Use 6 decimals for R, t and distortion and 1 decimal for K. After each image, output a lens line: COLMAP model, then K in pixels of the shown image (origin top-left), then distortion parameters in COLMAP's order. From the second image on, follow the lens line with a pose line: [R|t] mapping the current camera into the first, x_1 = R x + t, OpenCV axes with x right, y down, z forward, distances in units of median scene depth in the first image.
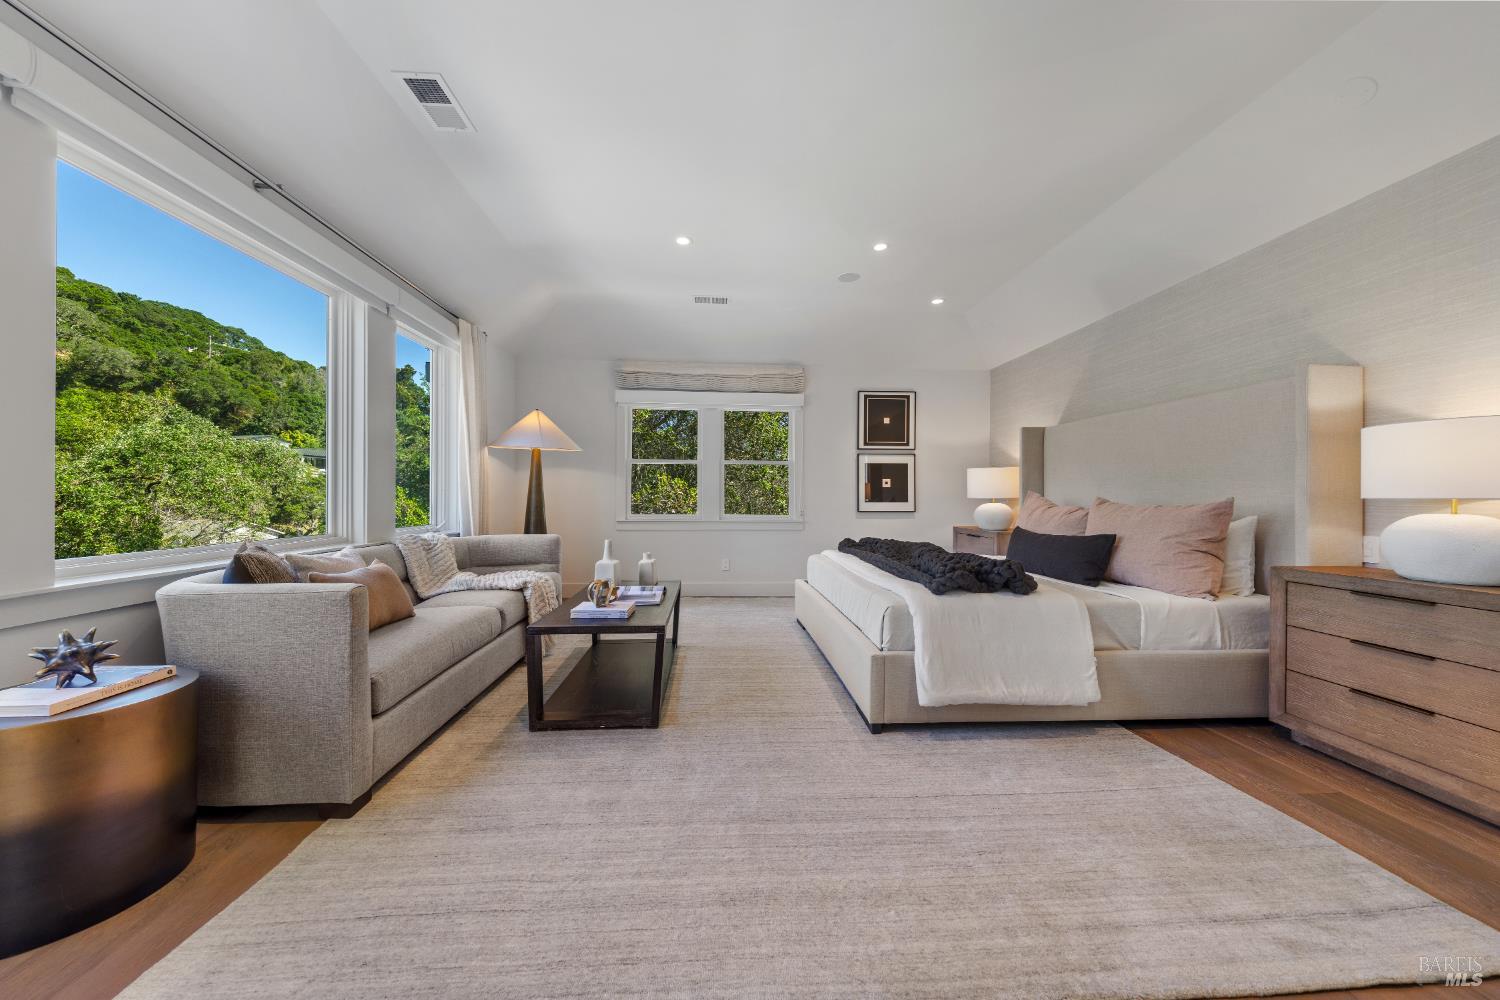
lens RADIAL K [[507.3, 0, 747.7], [0, 507.3, 496.2], [0, 0, 1]] dist [-0.000115, -0.000030]
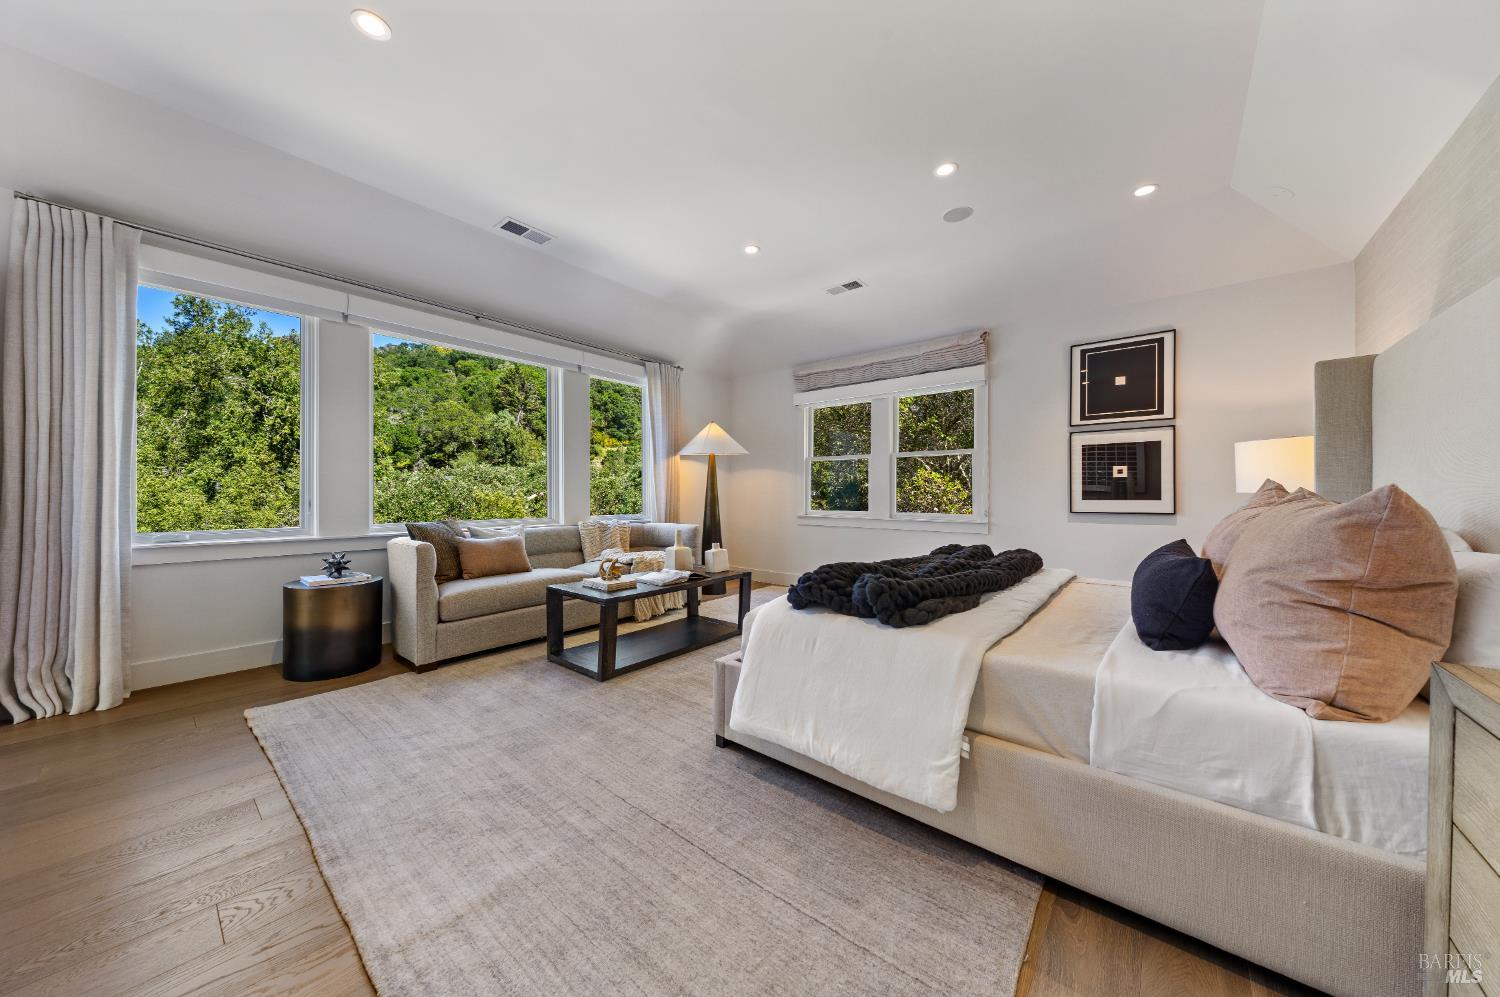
lens RADIAL K [[510.4, 0, 749.7], [0, 510.4, 496.1], [0, 0, 1]] dist [0.007630, -0.000091]
pose [[0.726345, -0.002415, -0.687326, 0.405134], [0.004703, 0.999988, 0.001456, 0.004021], [0.687314, -0.004290, 0.726348, 0.155356]]
